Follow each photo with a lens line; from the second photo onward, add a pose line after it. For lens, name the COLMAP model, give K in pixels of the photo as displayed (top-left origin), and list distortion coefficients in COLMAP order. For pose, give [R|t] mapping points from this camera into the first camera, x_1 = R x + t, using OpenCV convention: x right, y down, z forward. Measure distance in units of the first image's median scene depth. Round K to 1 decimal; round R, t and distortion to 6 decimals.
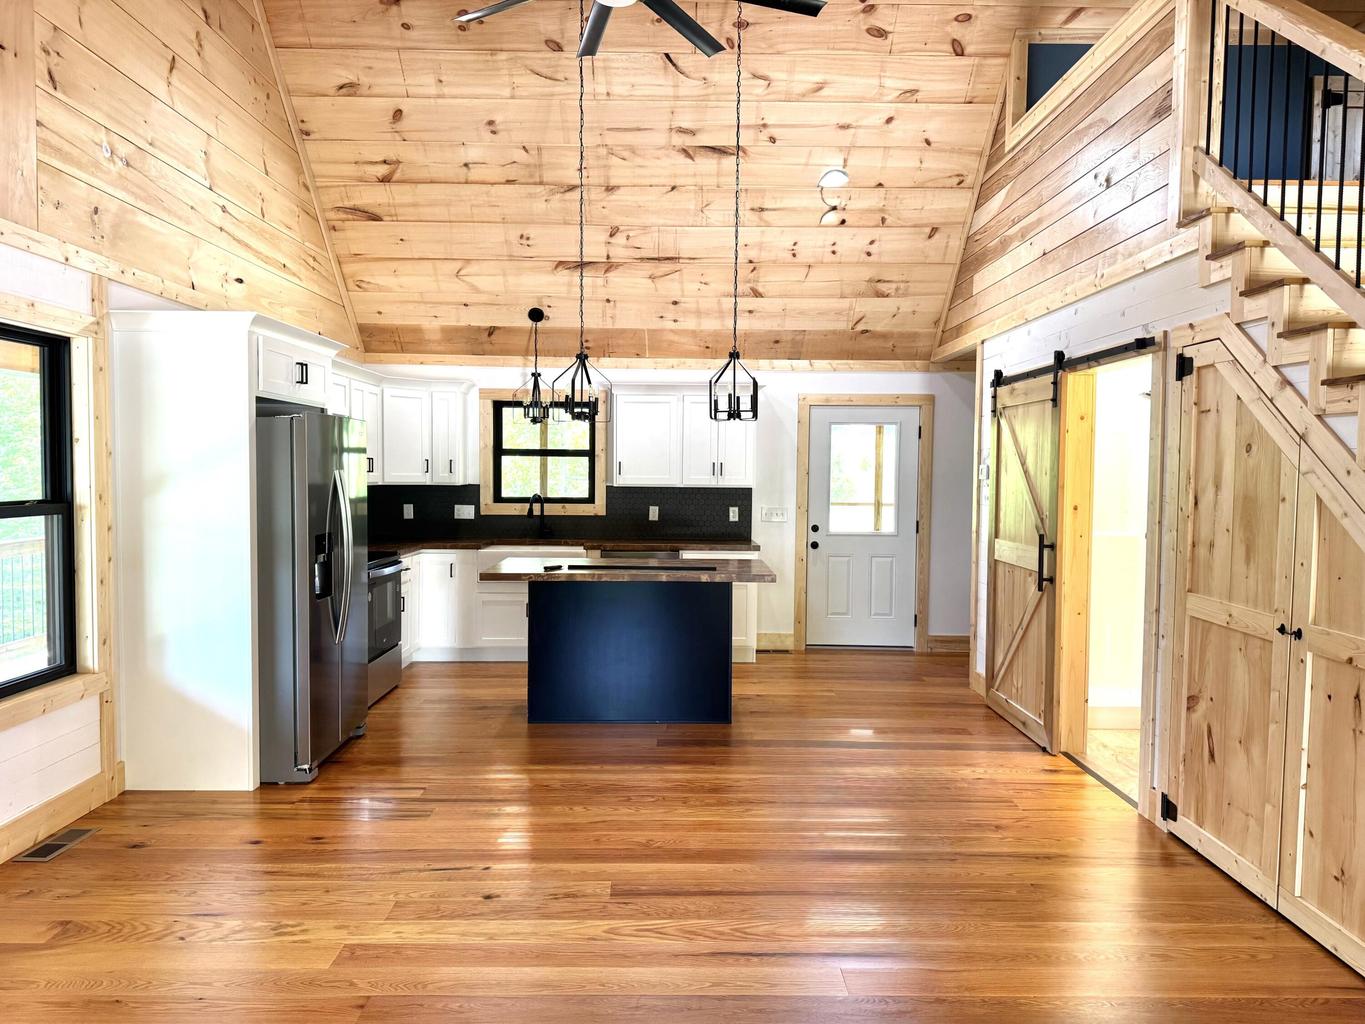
lens RADIAL K [[951.8, 0, 680.9], [0, 951.8, 516.8], [0, 0, 1]] dist [0.045474, -0.054114]
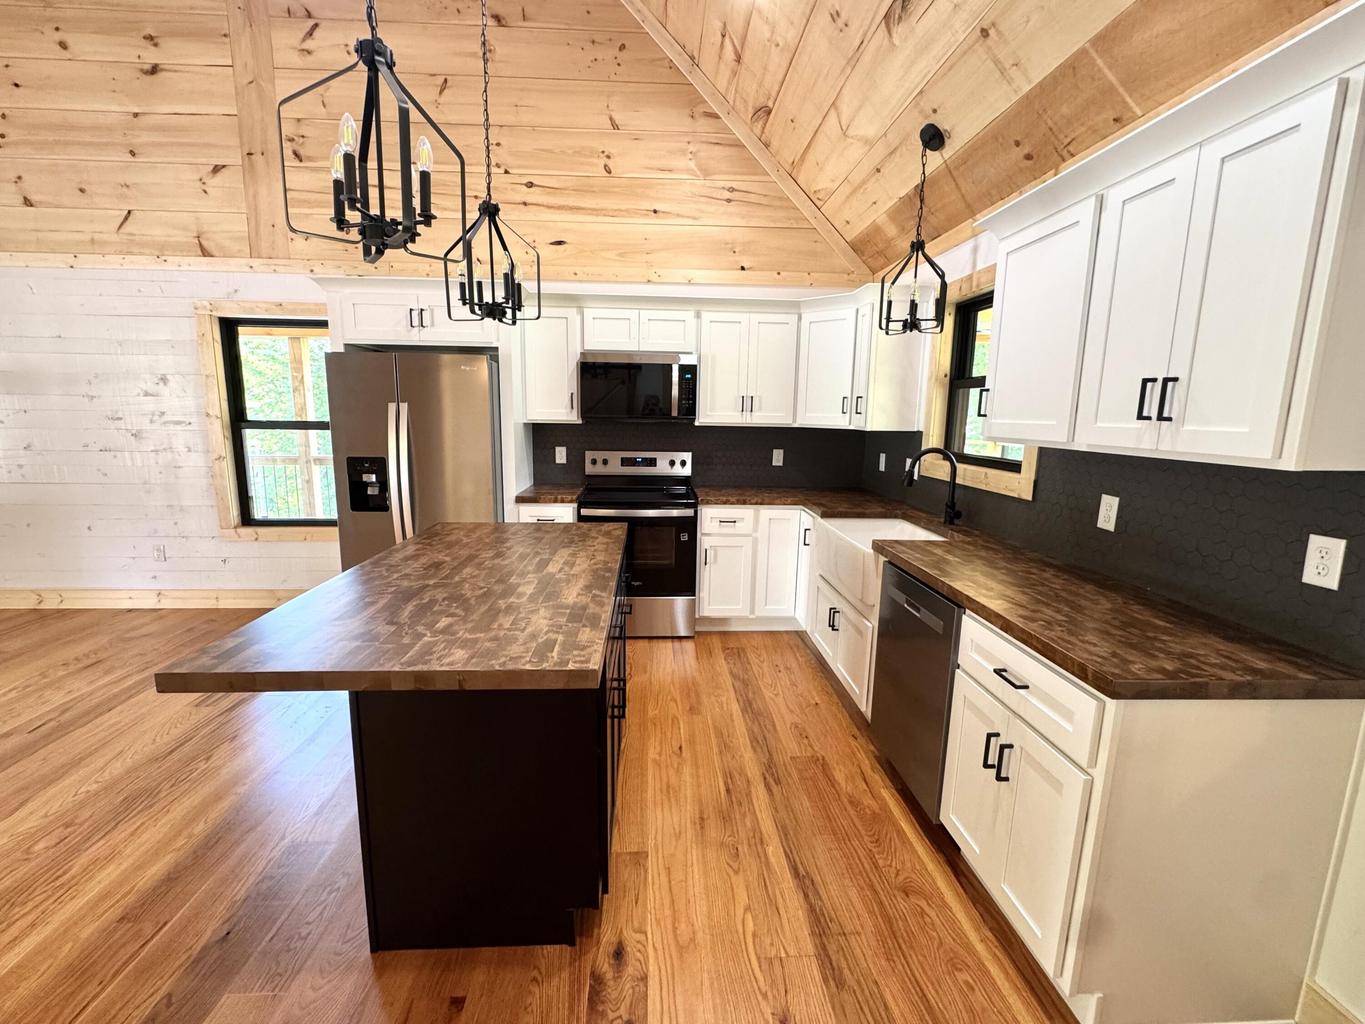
lens RADIAL K [[591.0, 0, 680.2], [0, 591.0, 507.7], [0, 0, 1]] dist [-0.000913, 0.000252]
pose [[0.045807, 0.155102, -0.986836, 0.244960], [-0.063787, 0.986311, 0.152058, -0.037008], [0.996912, 0.055982, 0.055074, 0.895739]]
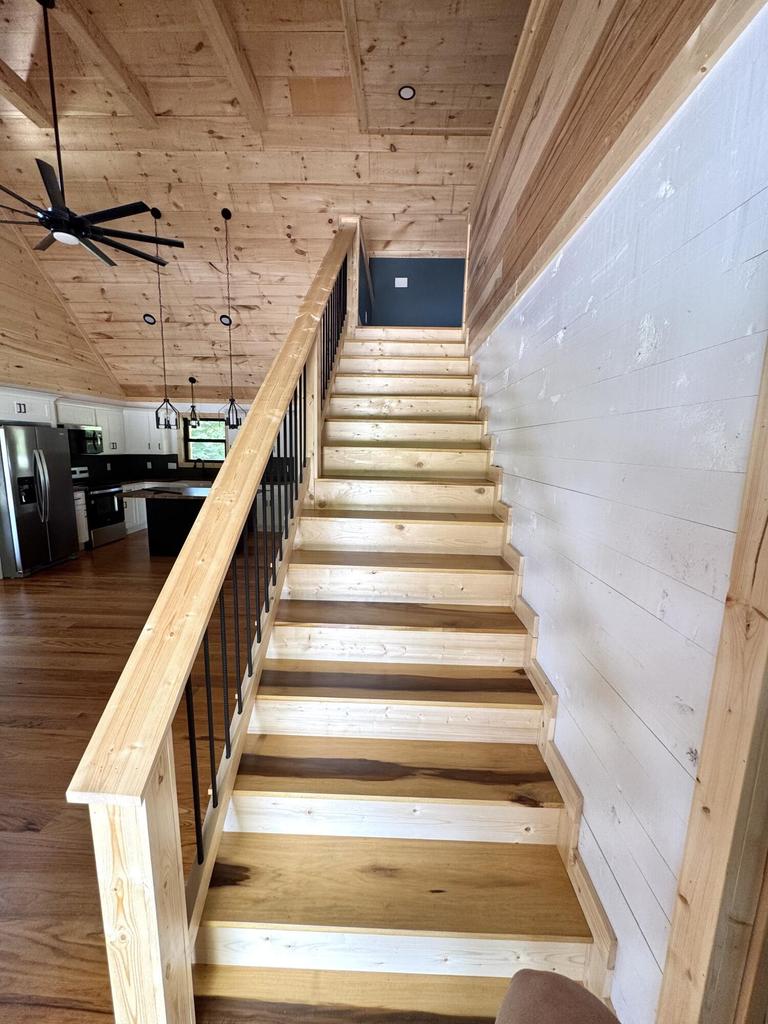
lens RADIAL K [[406.4, 0, 380.7], [0, 406.4, 509.8], [0, 0, 1]] dist [0.001749, 0.000432]
pose [[0.999190, 0.018877, -0.035538, 0.366663], [-0.014852, 0.993786, 0.110309, -0.017369], [0.037399, -0.109692, 0.993262, 0.007566]]
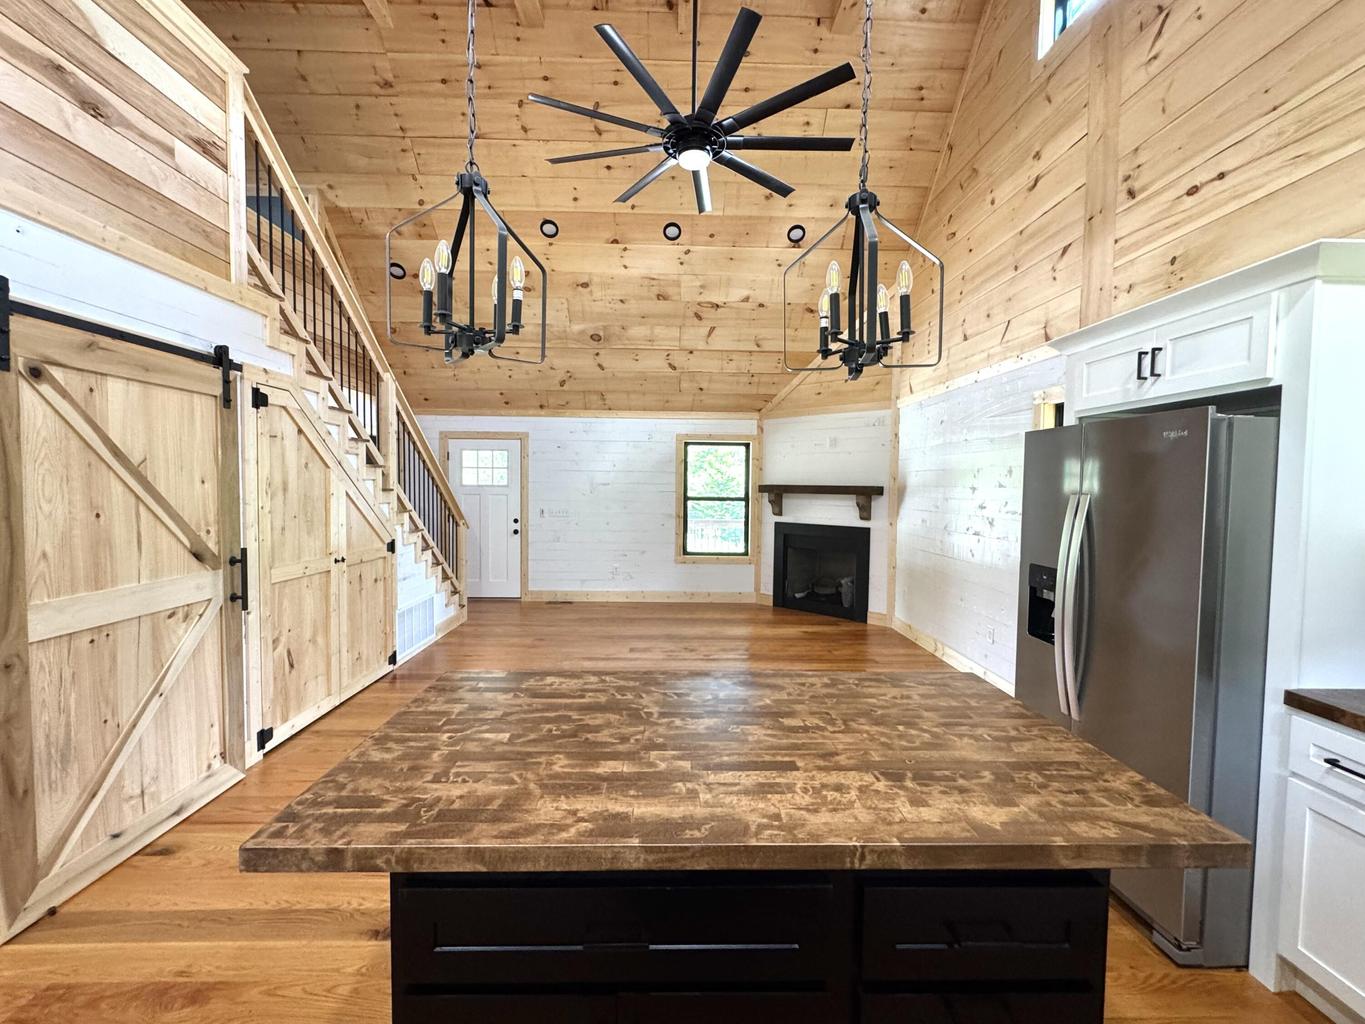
lens RADIAL K [[591.0, 0, 680.5], [0, 591.0, 510.4], [0, 0, 1]] dist [-0.000913, 0.000252]
pose [[-0.999634, -0.018351, -0.019852, -0.020483], [-0.020156, 0.995285, 0.094880, -0.051333], [0.018018, 0.095246, -0.995291, 1.012021]]
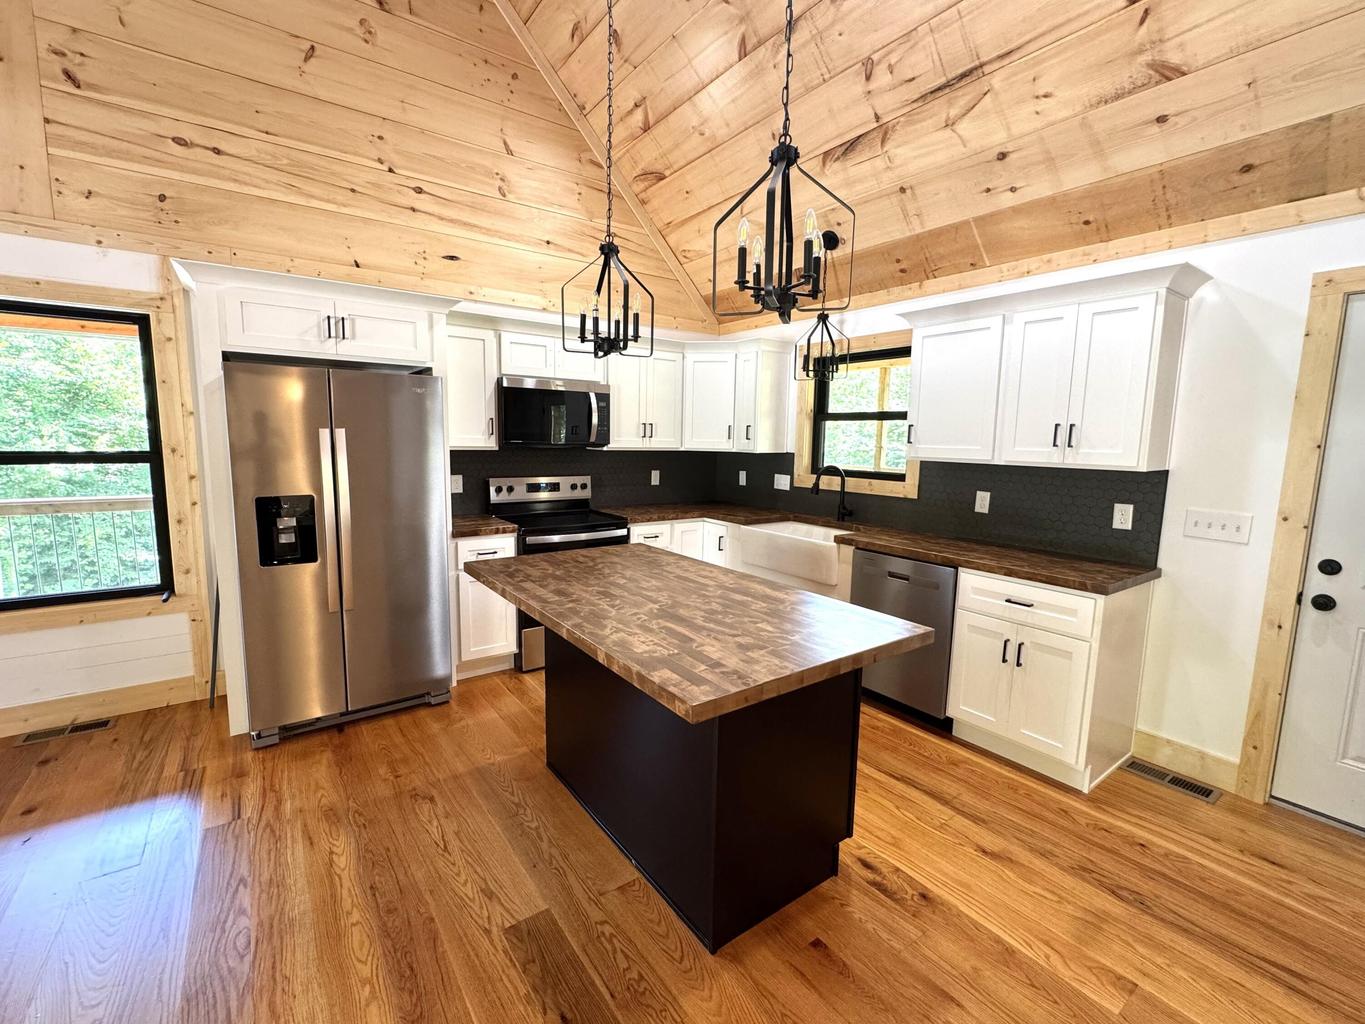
lens RADIAL K [[591.0, 0, 680.4], [0, 591.0, 508.8], [0, 0, 1]] dist [-0.000913, 0.000252]
pose [[0.579165, 0.101741, -0.808837, 0.210574], [-0.052833, 0.994780, 0.087300, -0.027075], [0.813497, -0.007828, 0.581517, 0.650722]]
